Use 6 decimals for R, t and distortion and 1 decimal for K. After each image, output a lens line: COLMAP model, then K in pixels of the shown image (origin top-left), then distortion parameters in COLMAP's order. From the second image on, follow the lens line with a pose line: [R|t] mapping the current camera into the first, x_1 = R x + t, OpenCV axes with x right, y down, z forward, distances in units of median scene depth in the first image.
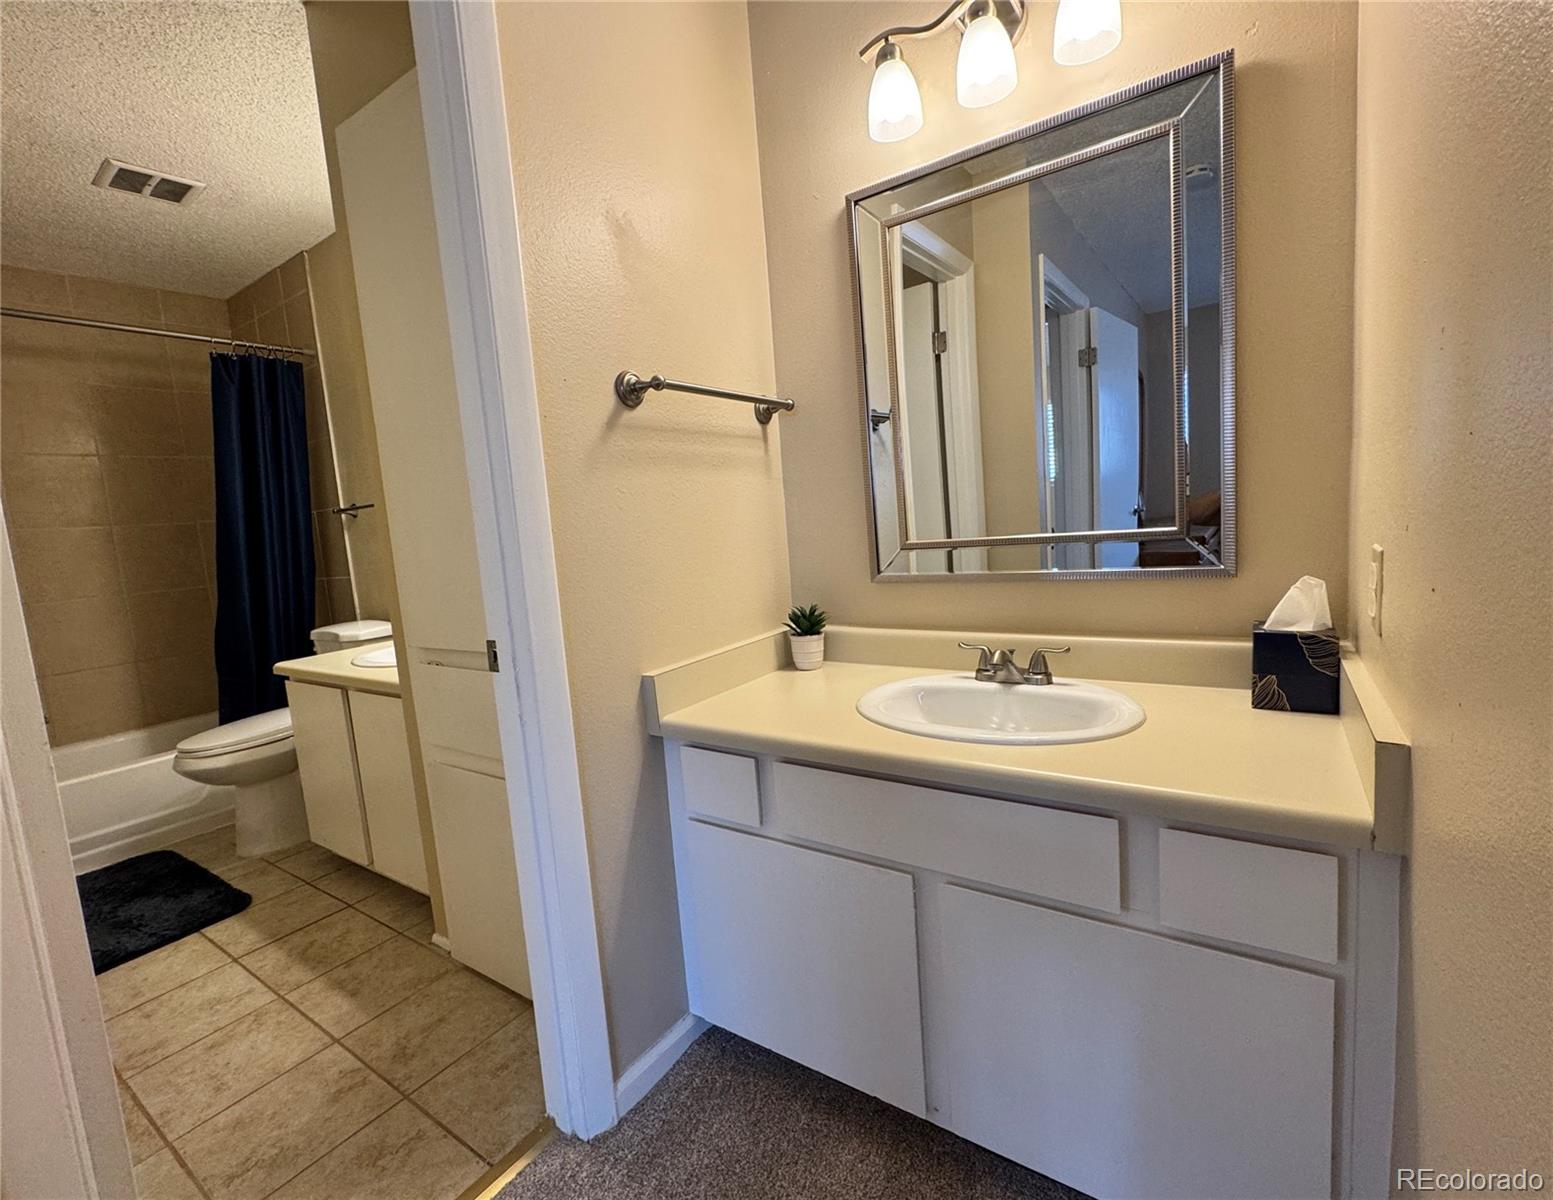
lens RADIAL K [[688.6, 0, 763.3], [0, 688.6, 591.4], [0, 0, 1]] dist [-0.000786, -0.000314]
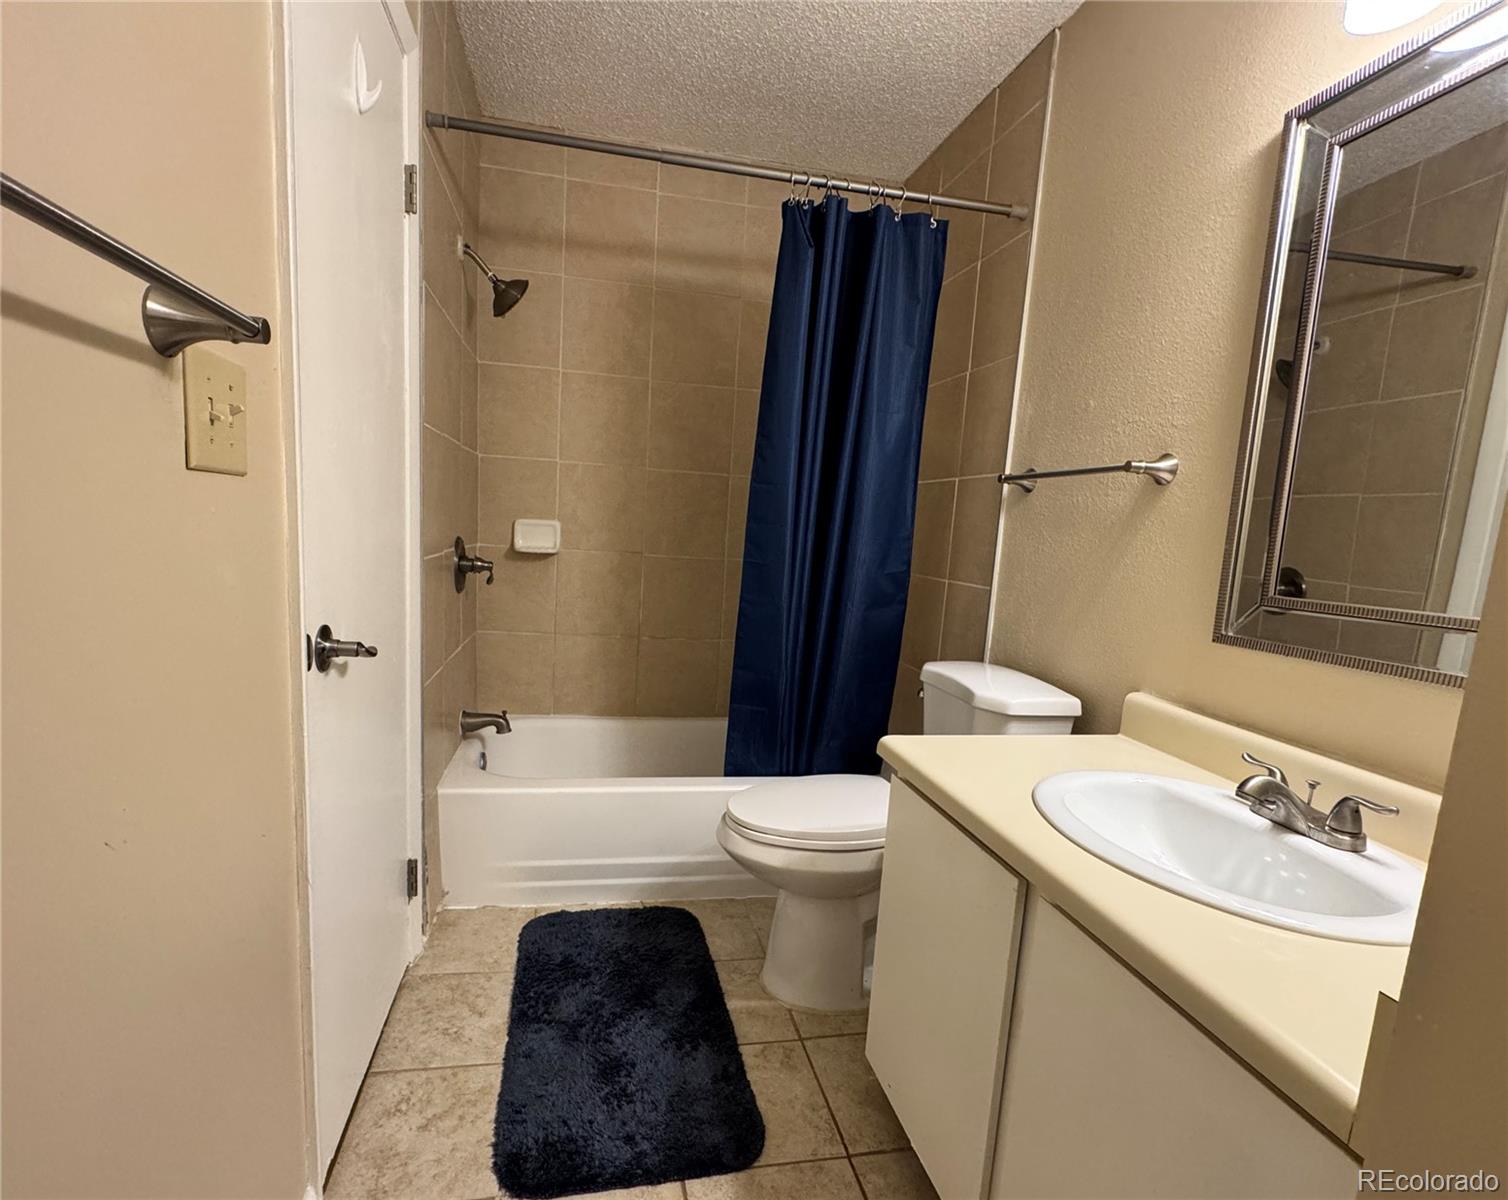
lens RADIAL K [[684.5, 0, 754.0], [0, 684.5, 600.0], [0, 0, 1]] dist [0.000230, 0.000000]
pose [[0.729170, 0.217351, -0.648899, -0.432963], [-0.202623, 0.974275, 0.098650, -0.033376], [0.653648, 0.059550, 0.754452, 0.489636]]
